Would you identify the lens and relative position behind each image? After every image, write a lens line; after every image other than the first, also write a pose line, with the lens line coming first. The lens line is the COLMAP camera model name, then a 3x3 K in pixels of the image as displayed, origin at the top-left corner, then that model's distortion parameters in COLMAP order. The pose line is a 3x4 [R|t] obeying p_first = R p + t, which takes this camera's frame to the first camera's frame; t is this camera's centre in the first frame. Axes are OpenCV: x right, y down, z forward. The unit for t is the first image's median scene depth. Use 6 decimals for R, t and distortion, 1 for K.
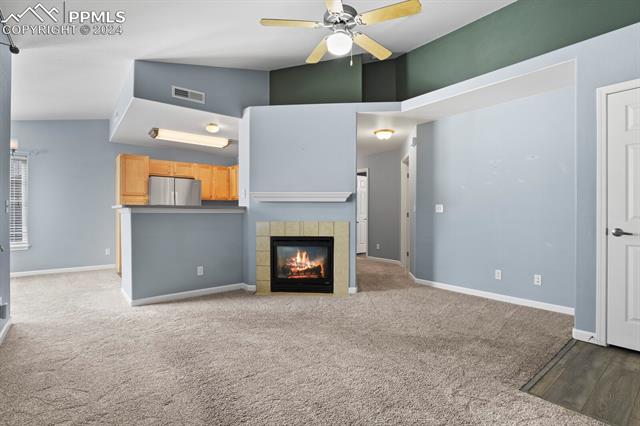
lens RADIAL K [[299.3, 0, 320.0], [0, 299.3, 213.0], [0, 0, 1]] dist [-0.003641, -0.000570]
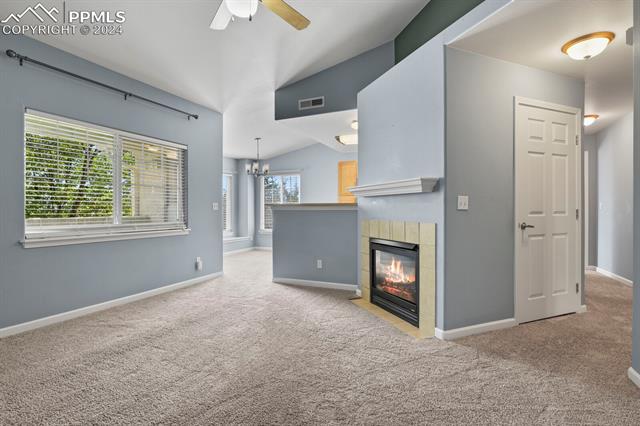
lens RADIAL K [[296.5, 0, 317.5], [0, 296.5, 209.5], [0, 0, 1]] dist [0.030901, -0.000126]
pose [[0.509387, -0.003845, -0.860529, 0.494427], [-0.003079, 0.999975, -0.006290, 0.005470], [0.860532, 0.005853, 0.509362, 0.440296]]
